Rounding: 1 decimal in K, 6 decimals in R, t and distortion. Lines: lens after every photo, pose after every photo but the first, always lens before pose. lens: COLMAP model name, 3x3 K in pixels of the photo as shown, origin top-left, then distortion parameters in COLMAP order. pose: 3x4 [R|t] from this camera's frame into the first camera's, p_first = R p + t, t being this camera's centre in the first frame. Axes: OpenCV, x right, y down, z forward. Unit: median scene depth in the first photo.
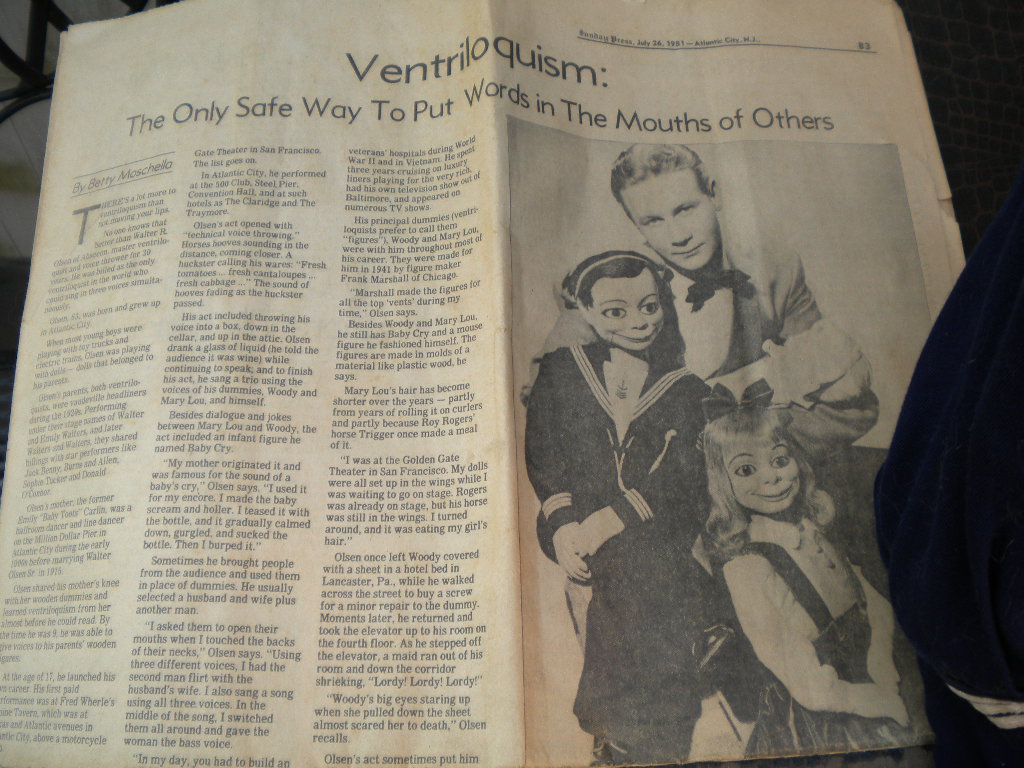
lens RADIAL K [[1069.5, 0, 510.5], [0, 1069.5, 369.8], [0, 0, 1]] dist [-0.047443, -0.208796]
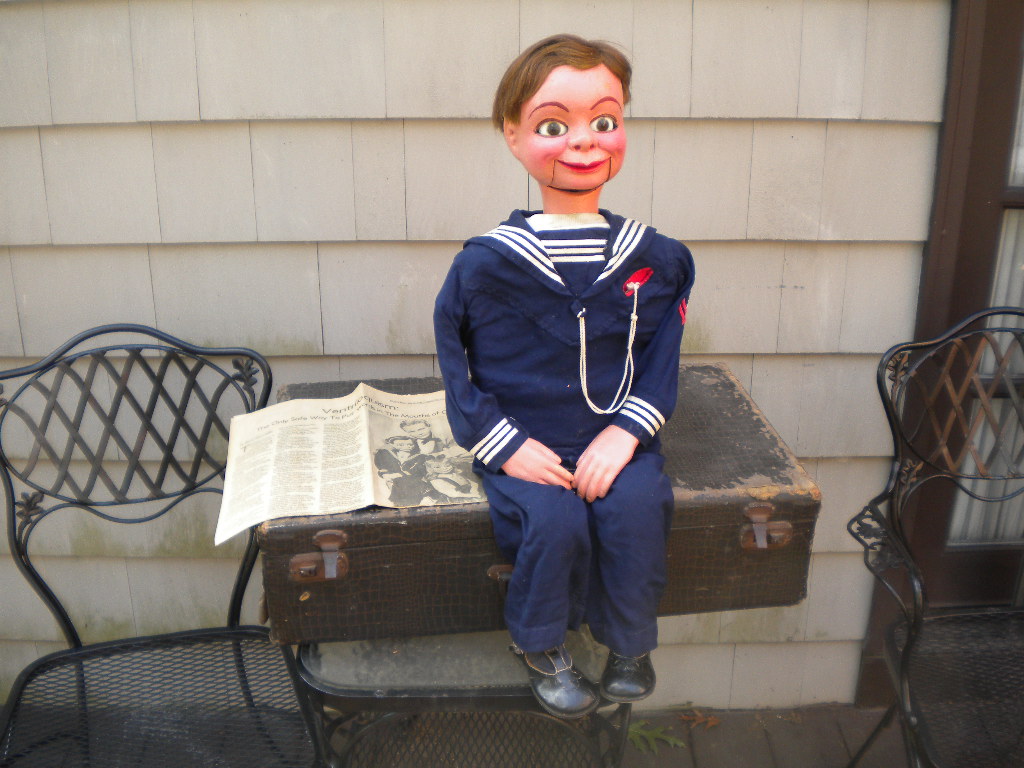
lens RADIAL K [[1069.5, 0, 510.5], [0, 1069.5, 369.8], [0, 0, 1]] dist [-0.047443, -0.208796]
pose [[0.991340, -0.089332, 0.096253, 0.143366], [0.130940, 0.728123, -0.672824, 2.253683], [-0.009980, 0.679600, 0.733515, -1.821800]]
